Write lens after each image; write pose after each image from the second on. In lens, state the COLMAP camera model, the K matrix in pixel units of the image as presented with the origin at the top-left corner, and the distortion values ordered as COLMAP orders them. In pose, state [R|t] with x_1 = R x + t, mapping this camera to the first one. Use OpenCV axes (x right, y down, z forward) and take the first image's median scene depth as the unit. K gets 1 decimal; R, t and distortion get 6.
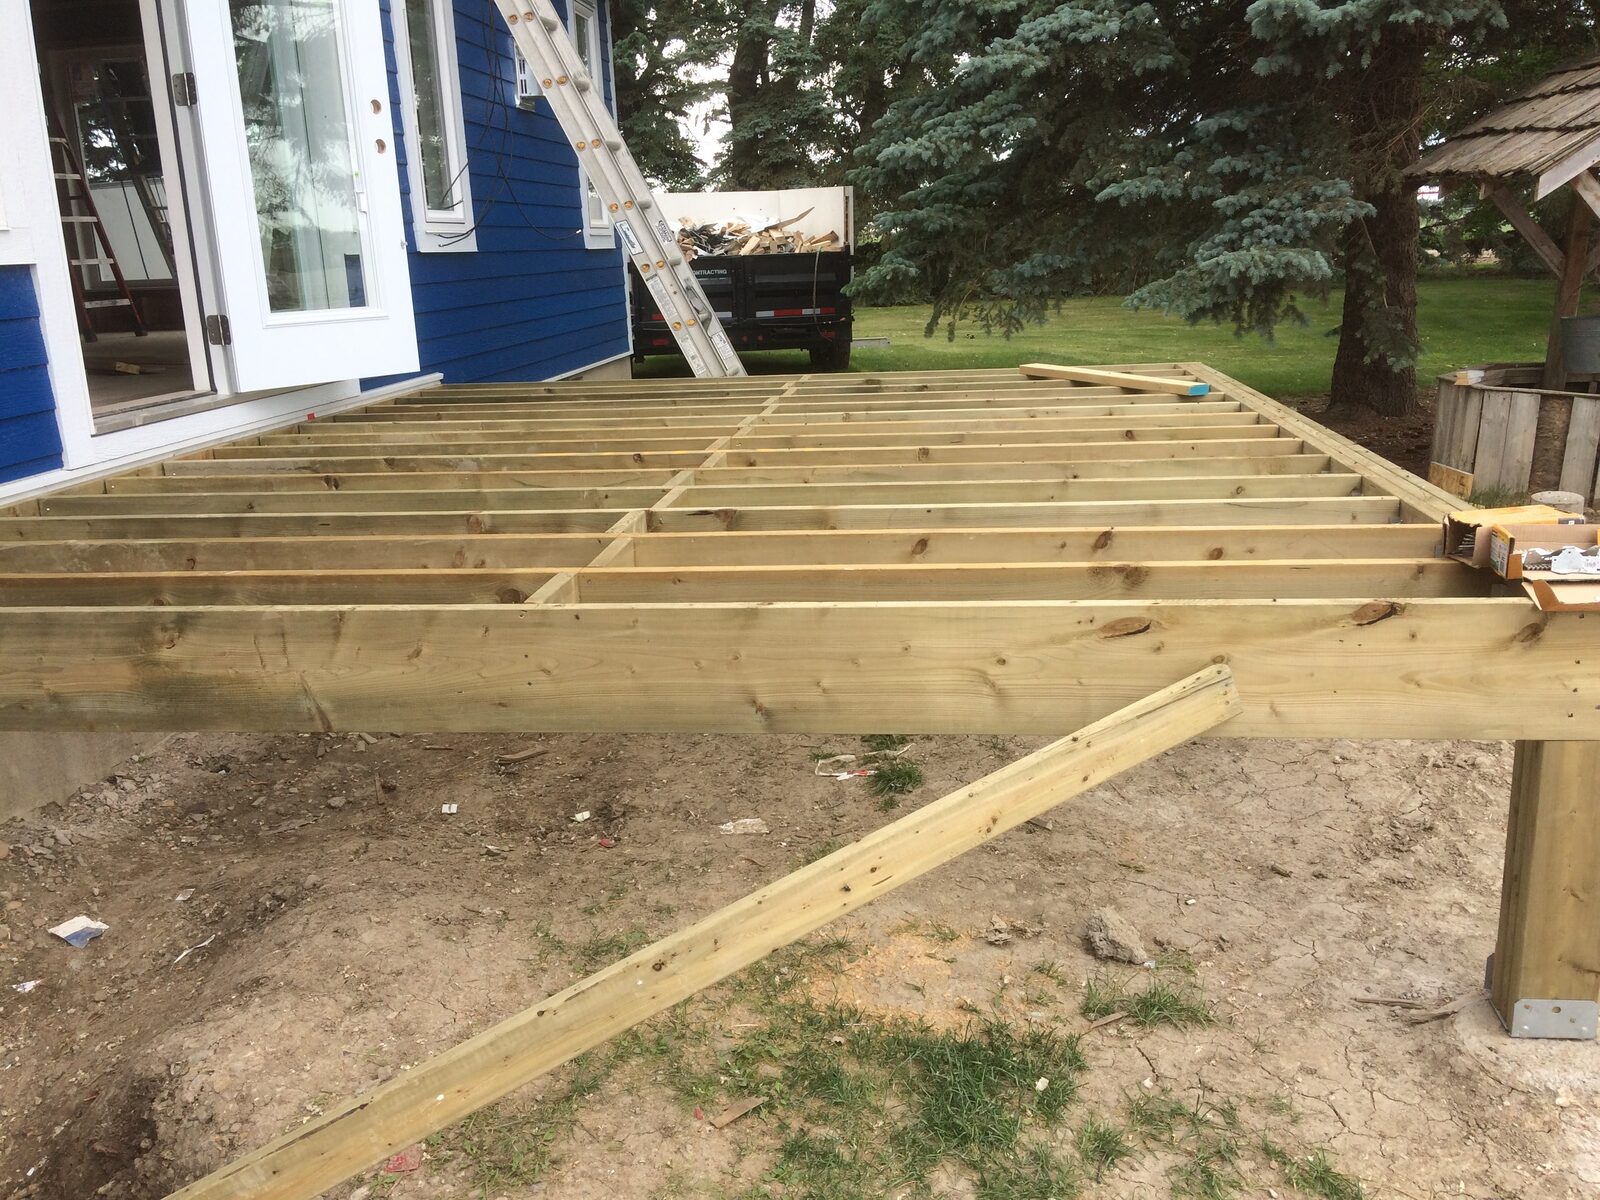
lens RADIAL K [[1349.5, 0, 800.0], [0, 1349.5, 600.0], [0, 0, 1]] dist [0.011827, -0.006956]
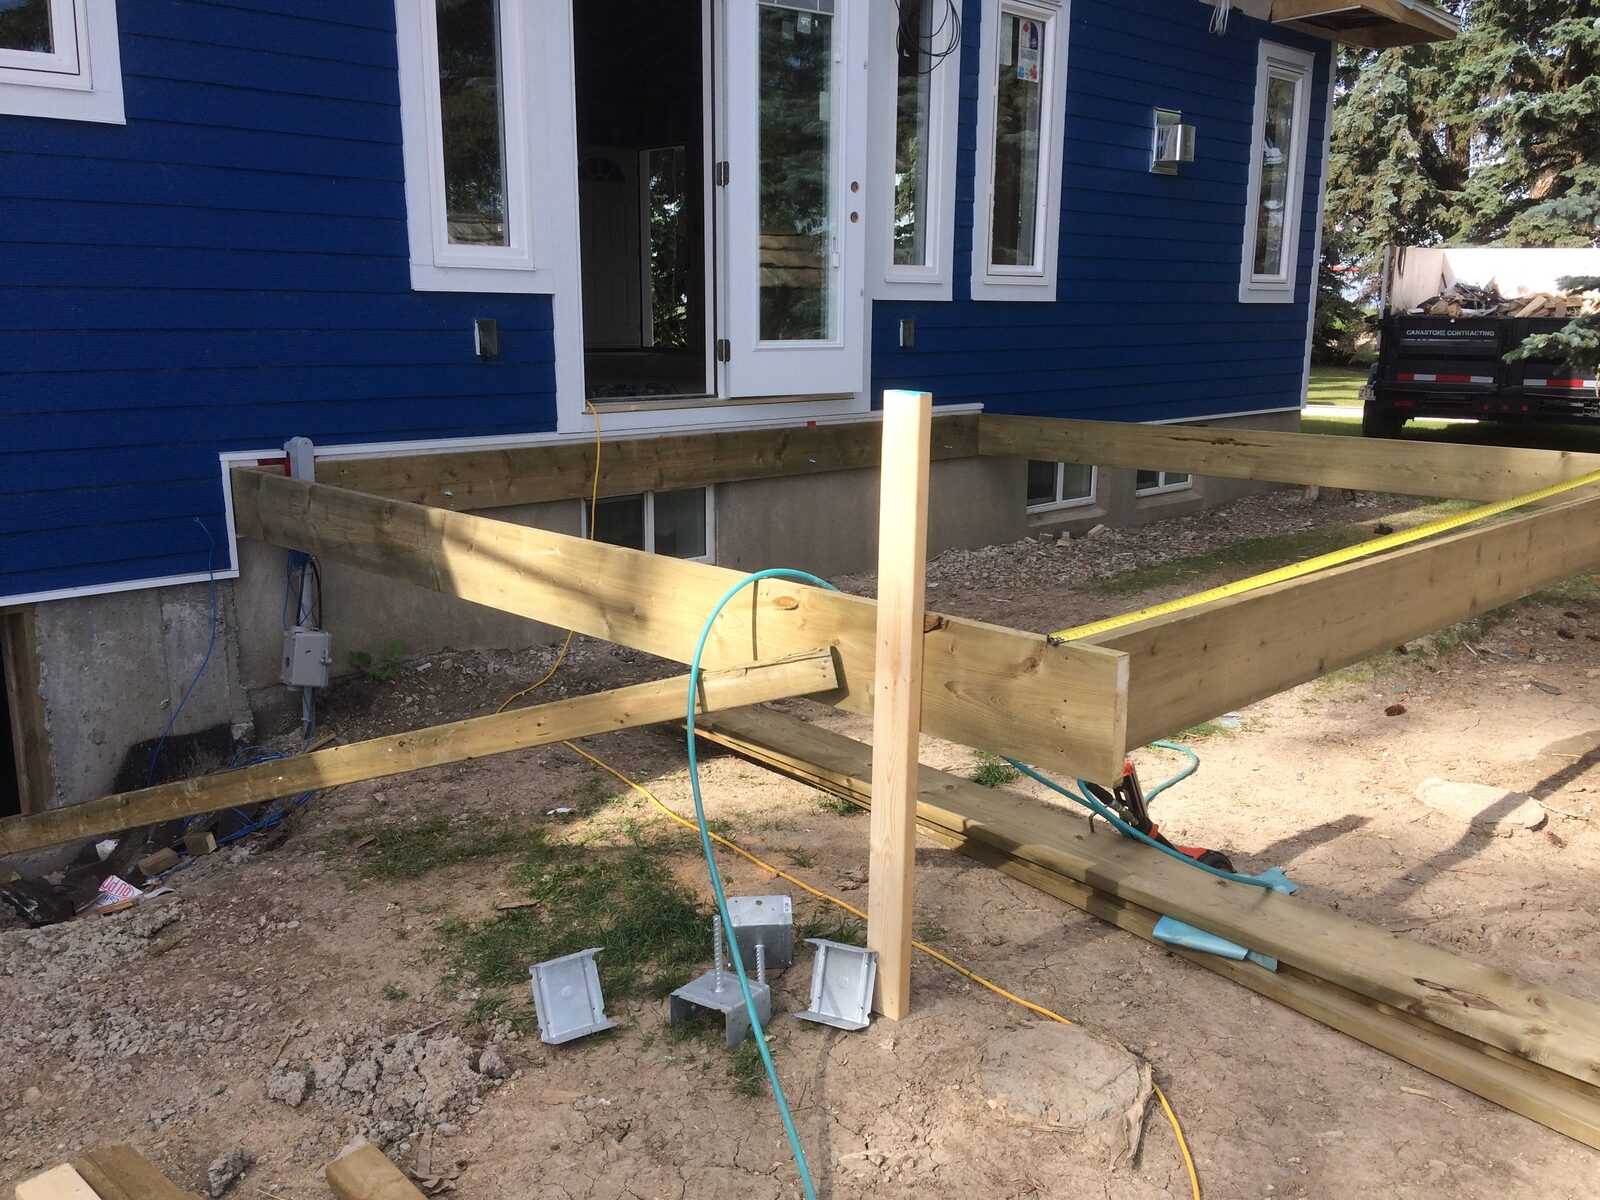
lens RADIAL K [[1361.6, 0, 809.5], [0, 1361.6, 596.9], [0, 0, 1]] dist [0.037665, -0.004882]
pose [[0.759384, 0.167578, -0.628692, 0.620732], [-0.193575, 0.980698, 0.027590, -0.014194], [0.621180, 0.100747, 0.777165, 0.023476]]
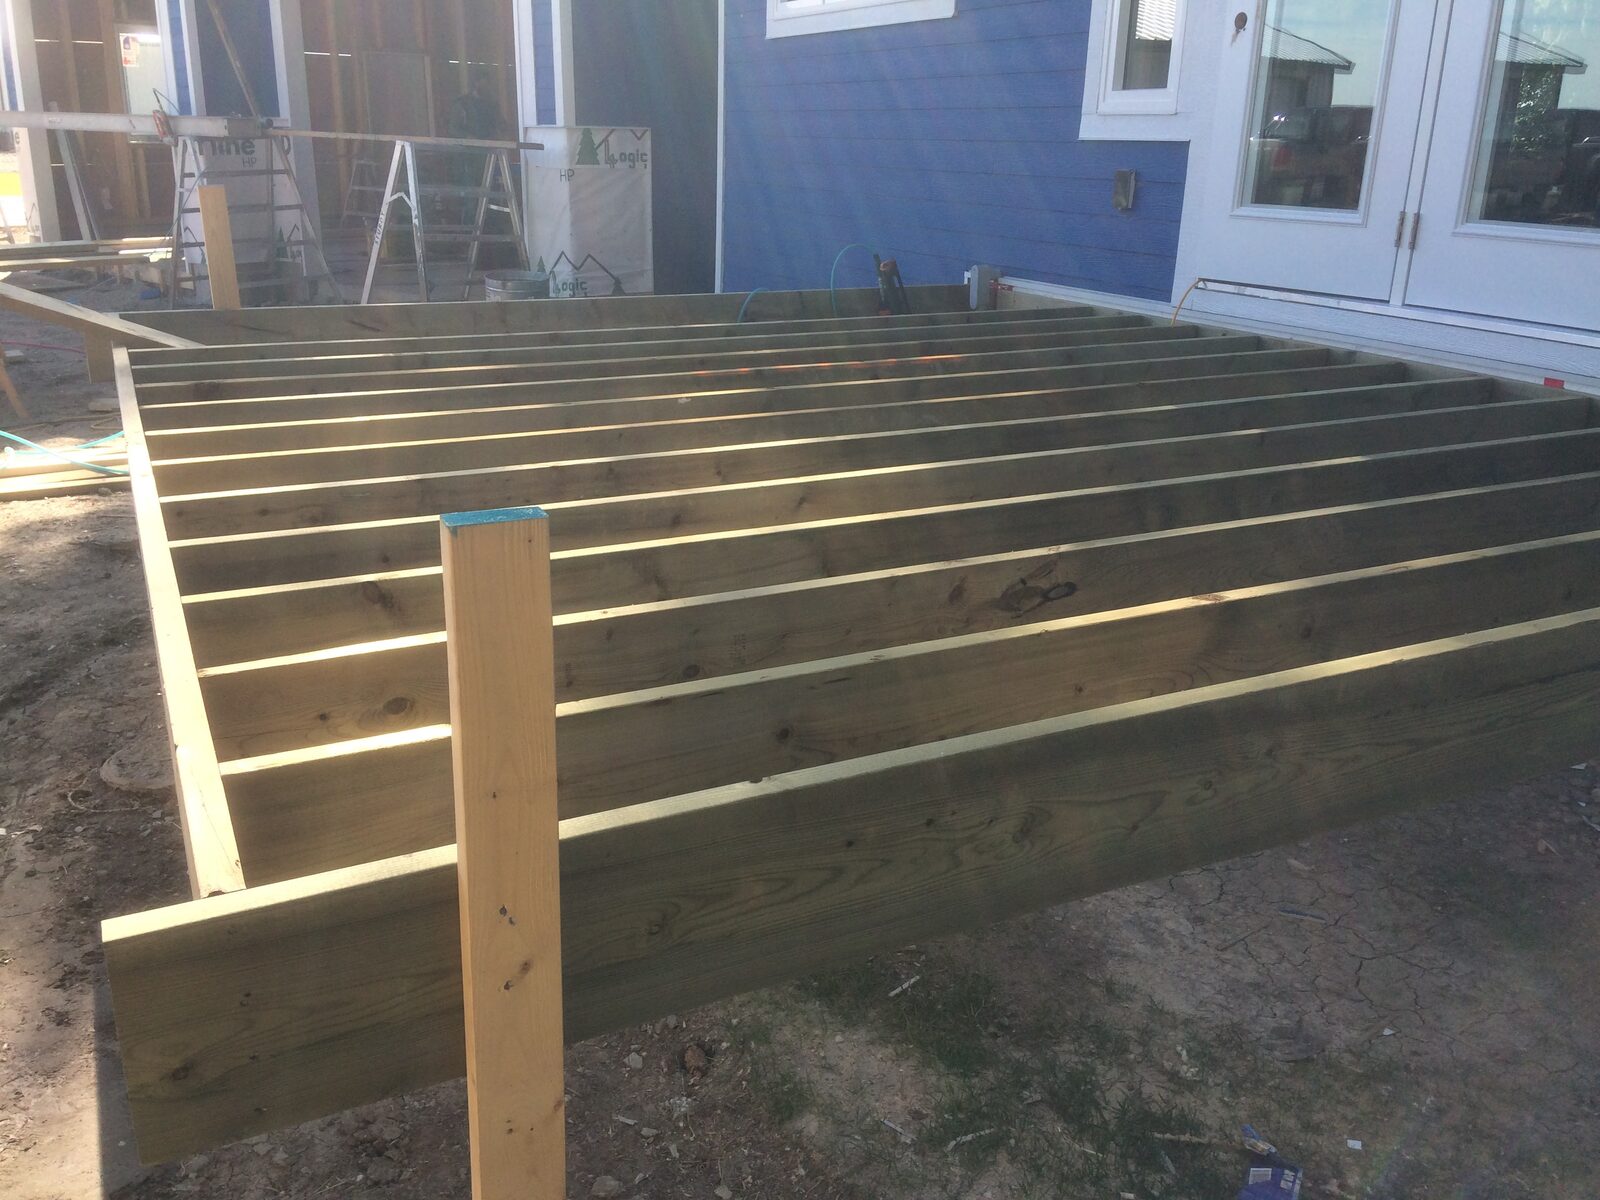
lens RADIAL K [[1405.0, 0, 800.0], [0, 1405.0, 600.0], [0, 0, 1]] dist [0.003349, -0.004167]
pose [[-0.850612, 0.159129, -0.501135, 0.450034], [-0.143915, 0.846245, 0.512990, -0.484396], [0.505715, 0.508476, -0.696925, 1.858245]]
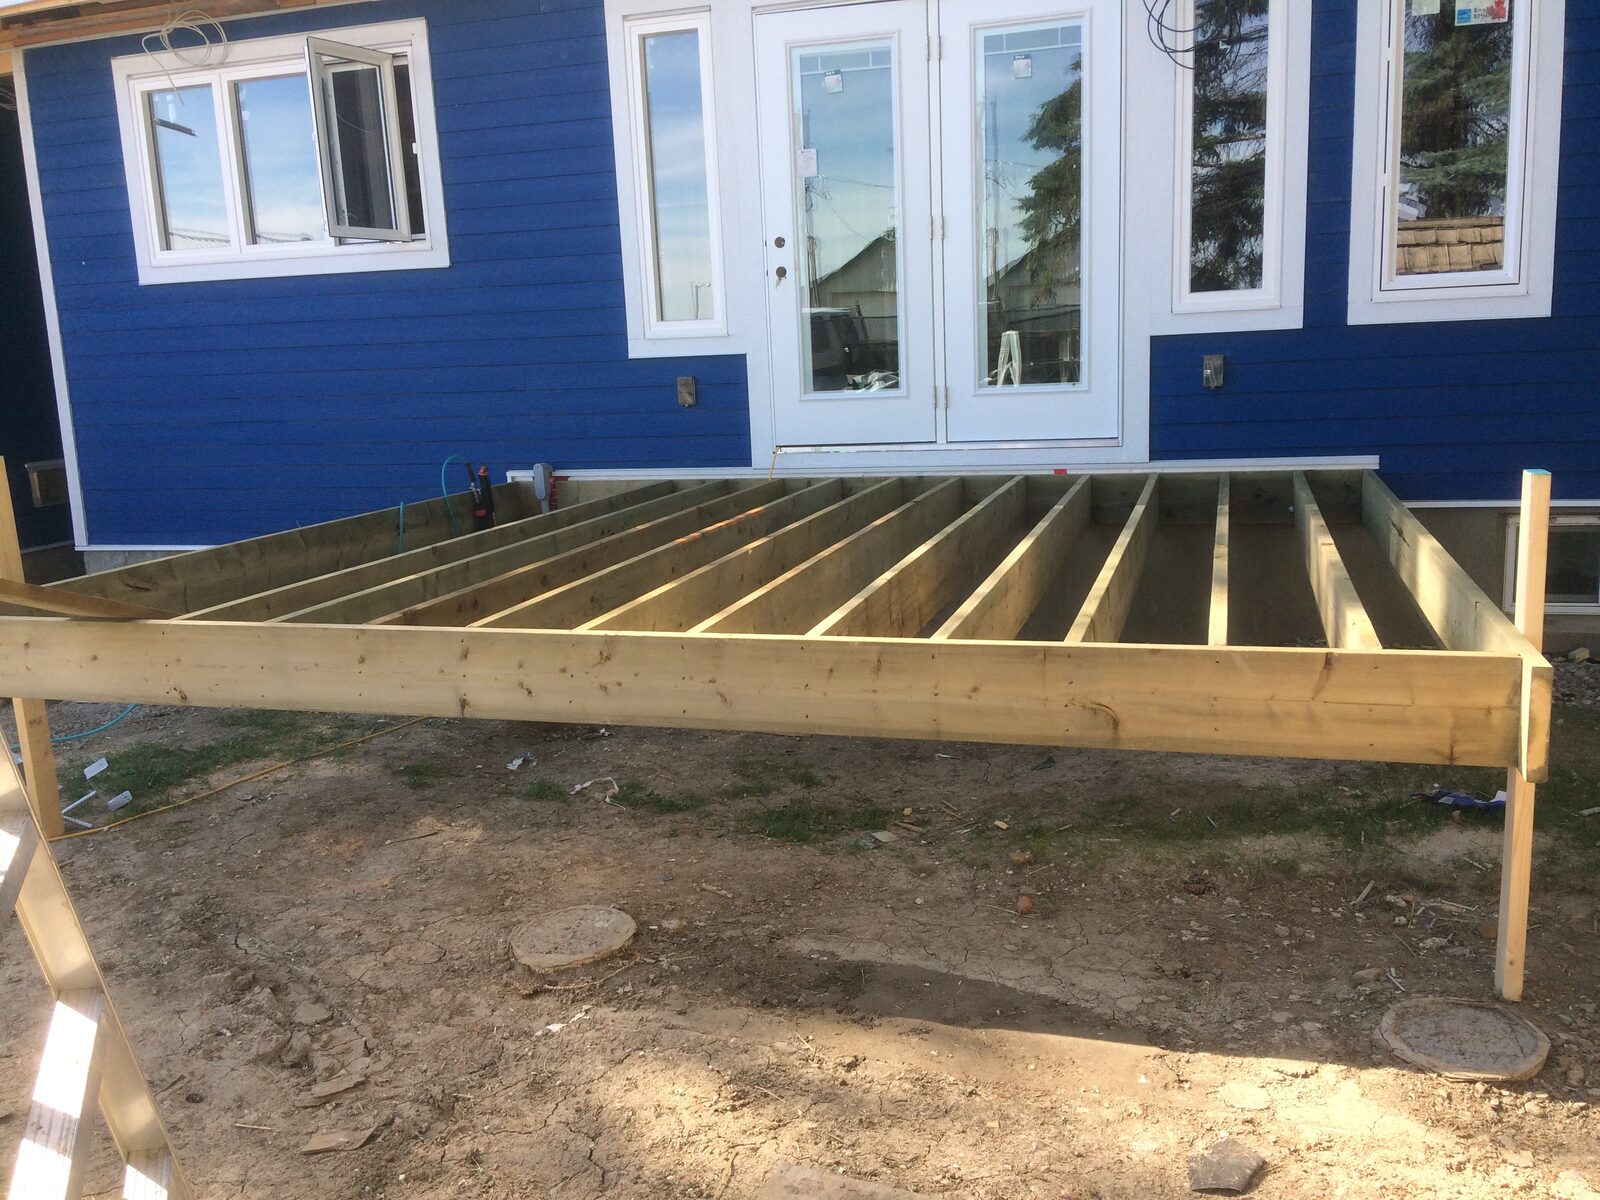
lens RADIAL K [[1349.5, 0, 800.0], [0, 1349.5, 600.0], [0, 0, 1]] dist [0.011827, -0.006956]
pose [[-0.211825, 0.203123, -0.955966, 1.131621], [-0.203881, 0.947457, 0.246492, -0.375623], [0.955805, 0.247116, -0.159283, 1.362296]]
